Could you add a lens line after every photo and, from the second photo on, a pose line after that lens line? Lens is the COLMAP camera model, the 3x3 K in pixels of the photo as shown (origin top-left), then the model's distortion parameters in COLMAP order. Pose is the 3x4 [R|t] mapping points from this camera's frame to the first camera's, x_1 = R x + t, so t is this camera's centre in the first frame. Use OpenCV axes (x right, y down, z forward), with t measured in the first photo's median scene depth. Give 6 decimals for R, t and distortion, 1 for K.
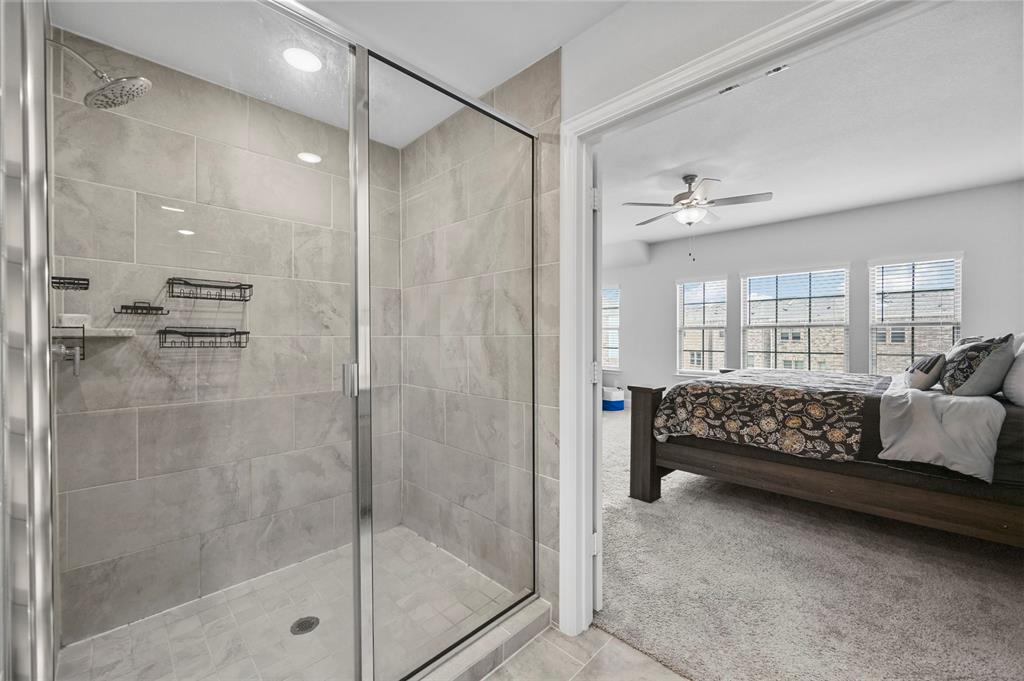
lens RADIAL K [[404.2, 0, 510.8], [0, 404.2, 339.5], [0, 0, 1]] dist [-0.000506, 0.000757]
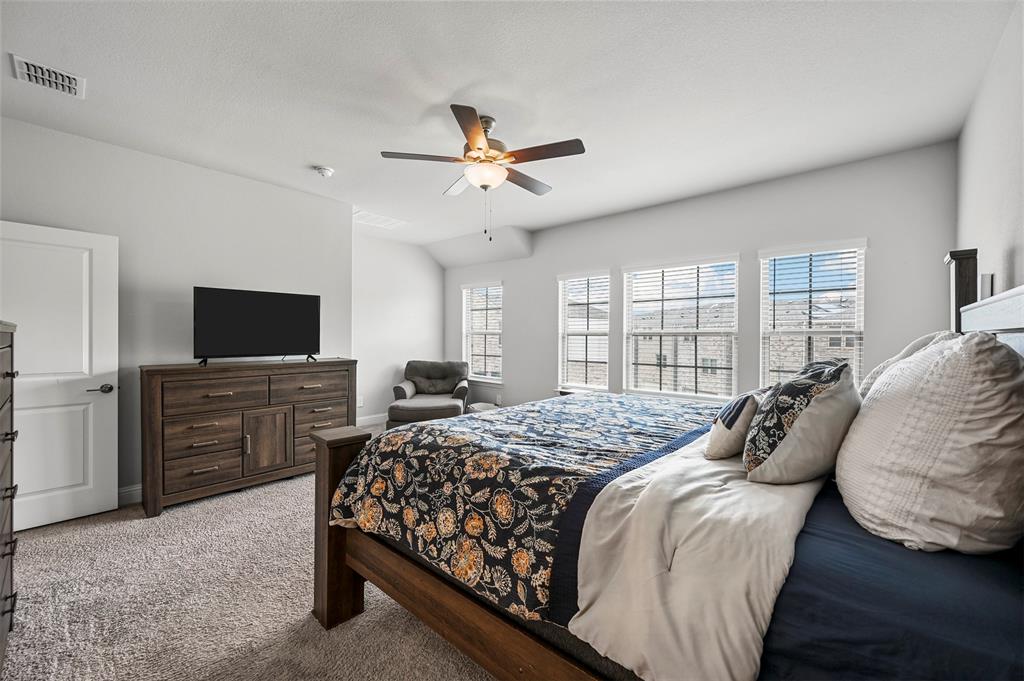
lens RADIAL K [[404.2, 0, 510.9], [0, 404.2, 339.9], [0, 0, 1]] dist [-0.000506, 0.000757]
pose [[0.998766, 0.007692, 0.049058, 0.709891], [-0.007620, 0.999970, -0.001637, -0.034910], [-0.049069, 0.001262, 0.998795, 0.465415]]
